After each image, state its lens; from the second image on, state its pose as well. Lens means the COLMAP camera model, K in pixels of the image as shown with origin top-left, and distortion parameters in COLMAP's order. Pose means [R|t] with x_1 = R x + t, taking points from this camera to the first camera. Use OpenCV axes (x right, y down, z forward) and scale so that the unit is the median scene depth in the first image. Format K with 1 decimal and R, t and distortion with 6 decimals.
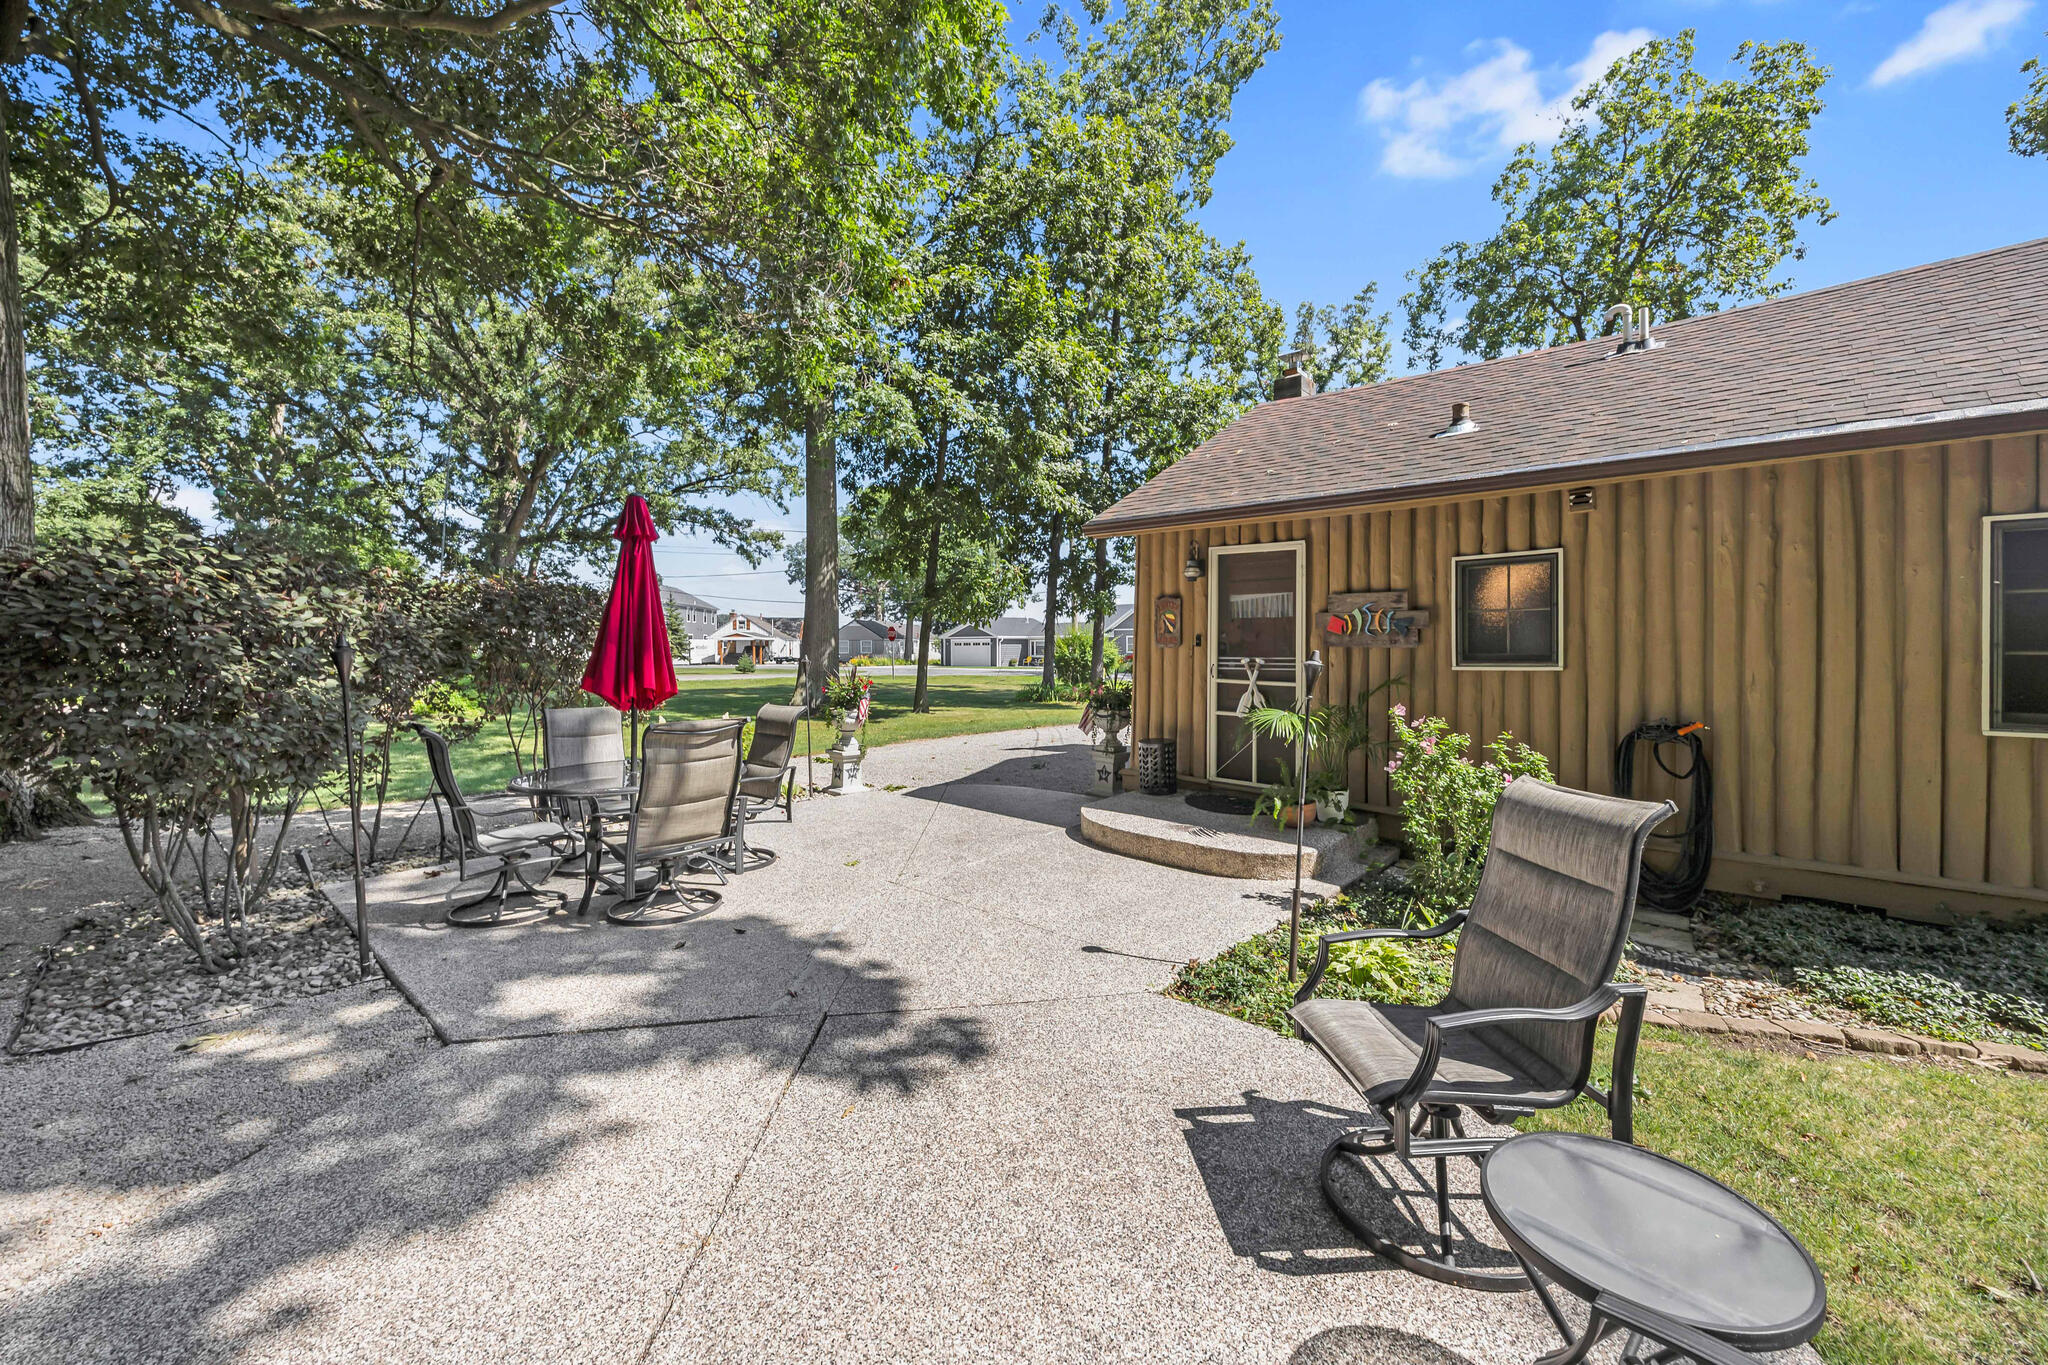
lens RADIAL K [[789.9, 0, 1018.8], [0, 789.9, 647.8], [0, 0, 1]] dist [0.000018, -0.000100]
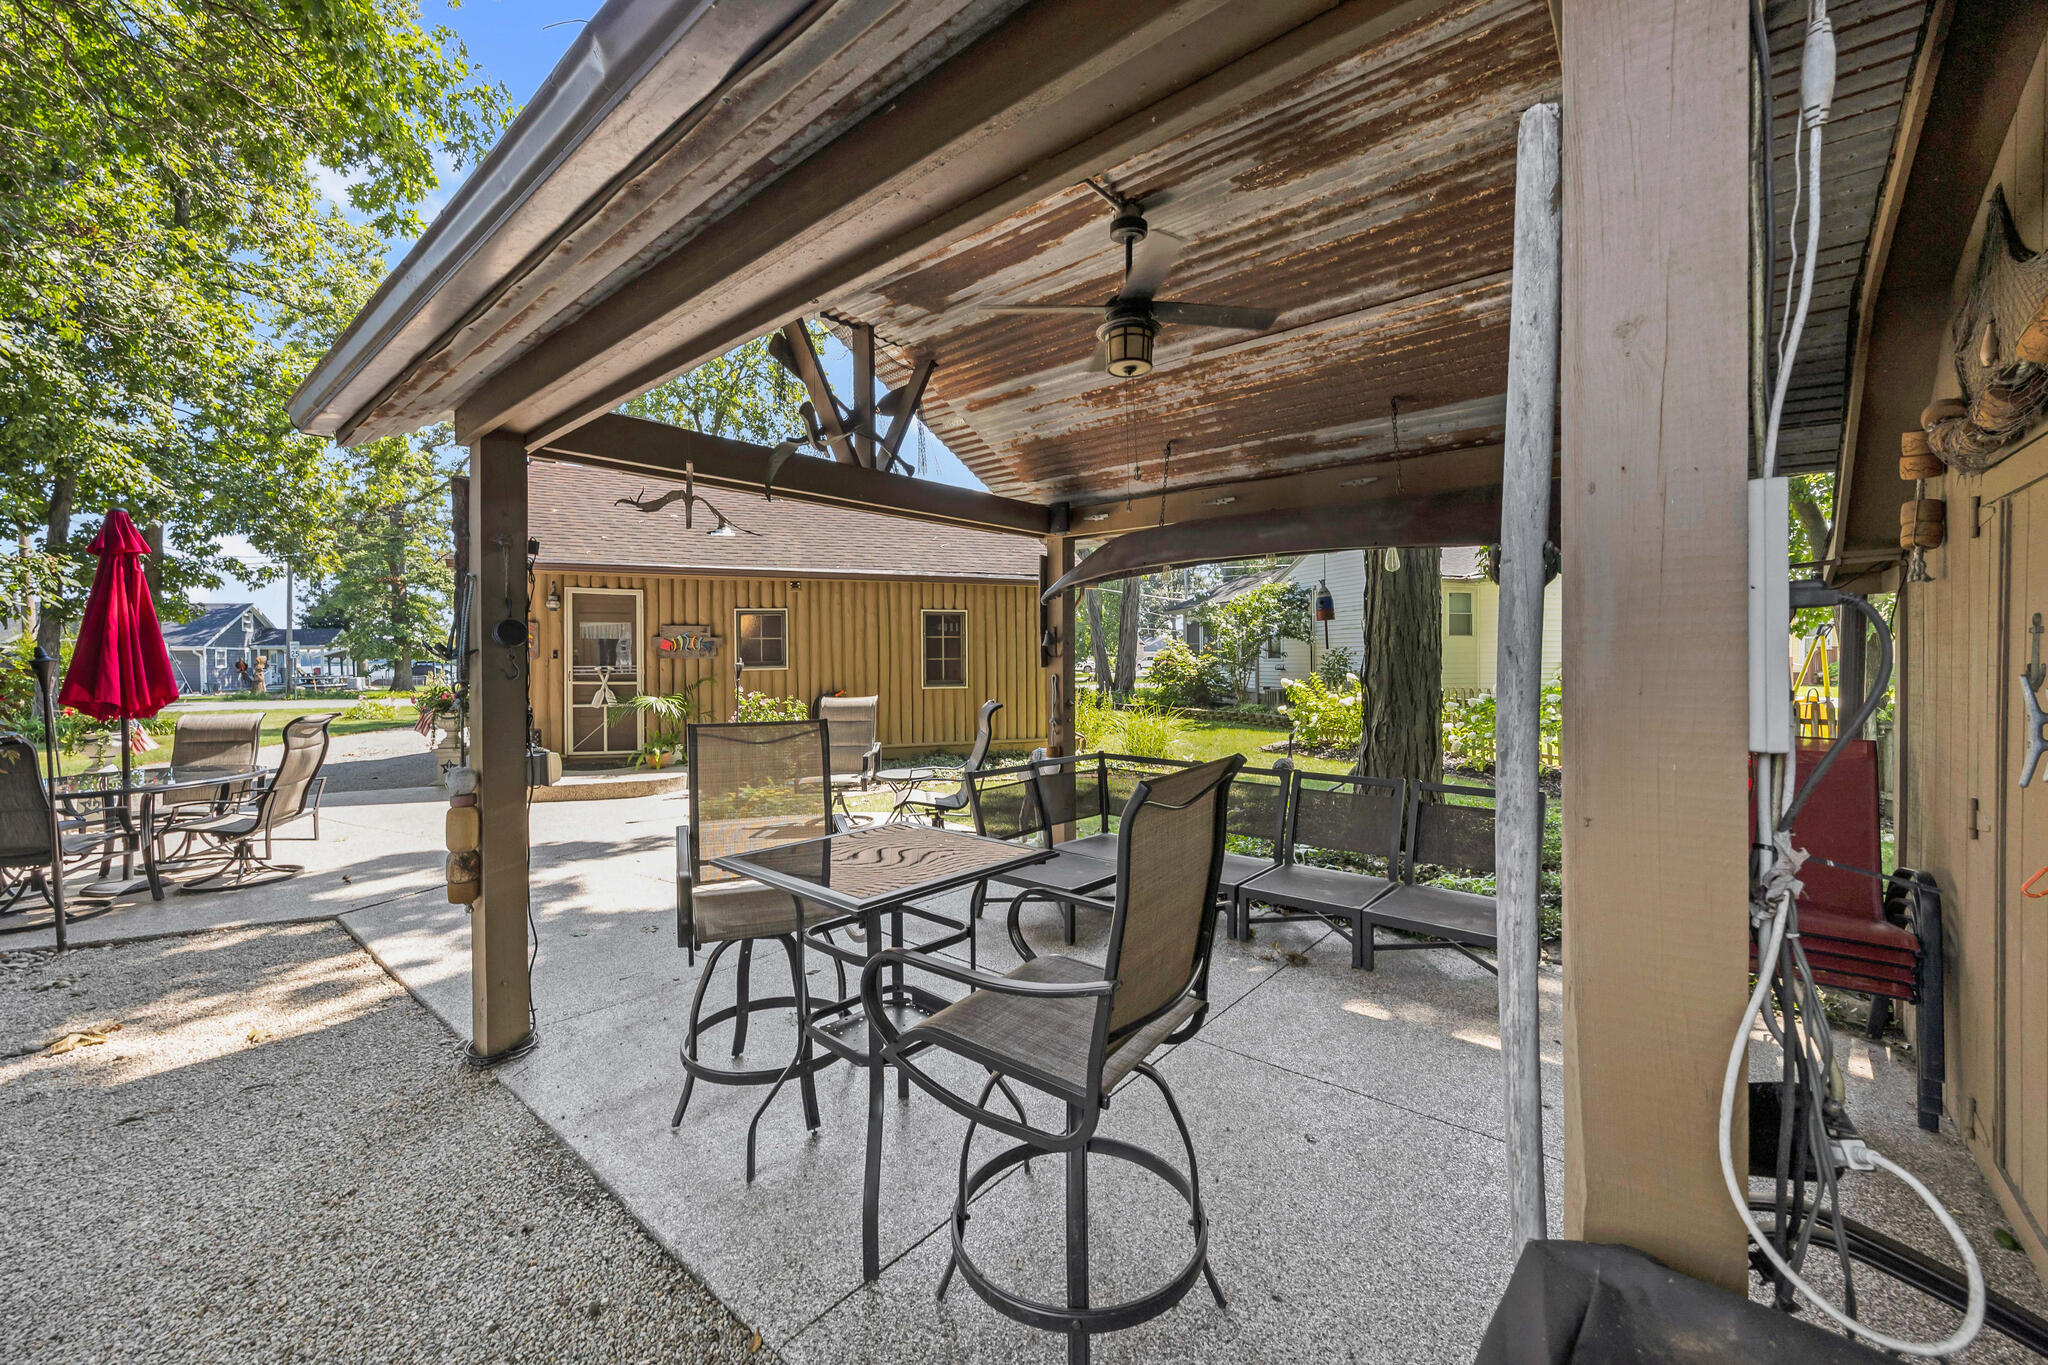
lens RADIAL K [[829.1, 0, 1034.3], [0, 829.1, 667.8], [0, 0, 1]] dist [0.000935, 0.000089]
pose [[0.480099, -0.010014, 0.877157, -0.622776], [0.010735, 0.999927, 0.005540, 0.014661], [-0.877148, 0.006757, 0.480172, -0.407584]]
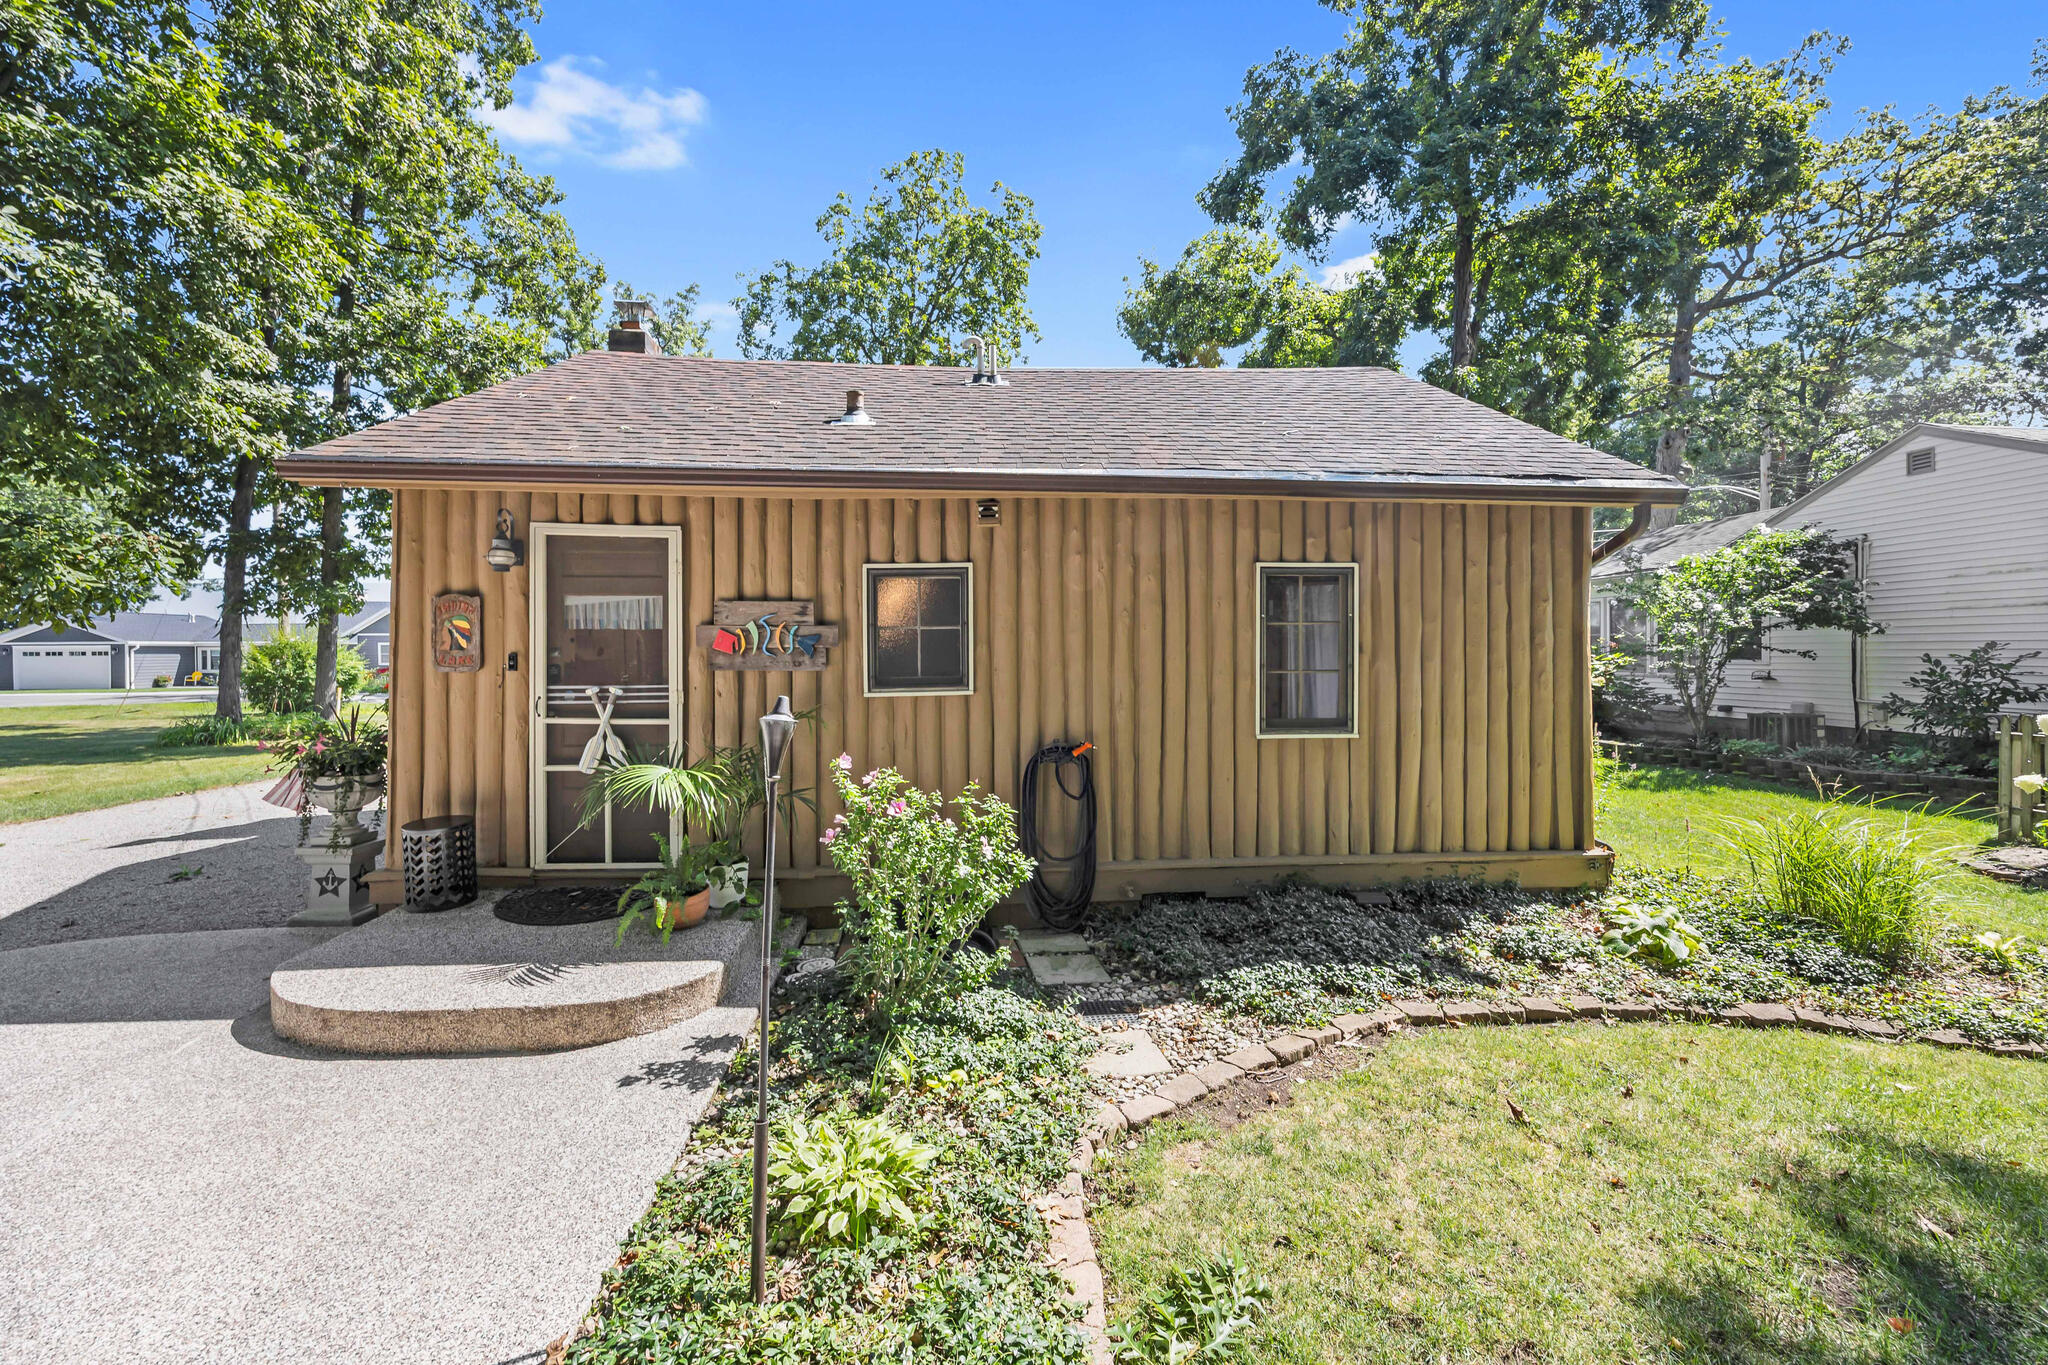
lens RADIAL K [[792.4, 0, 1025.6], [0, 792.4, 657.3], [0, 0, 1]] dist [-0.008736, 0.000372]
pose [[0.680225, -0.007029, 0.732970, 0.033695], [0.005059, 0.999975, 0.004894, -0.013604], [-0.732986, 0.000379, 0.680244, 0.229772]]
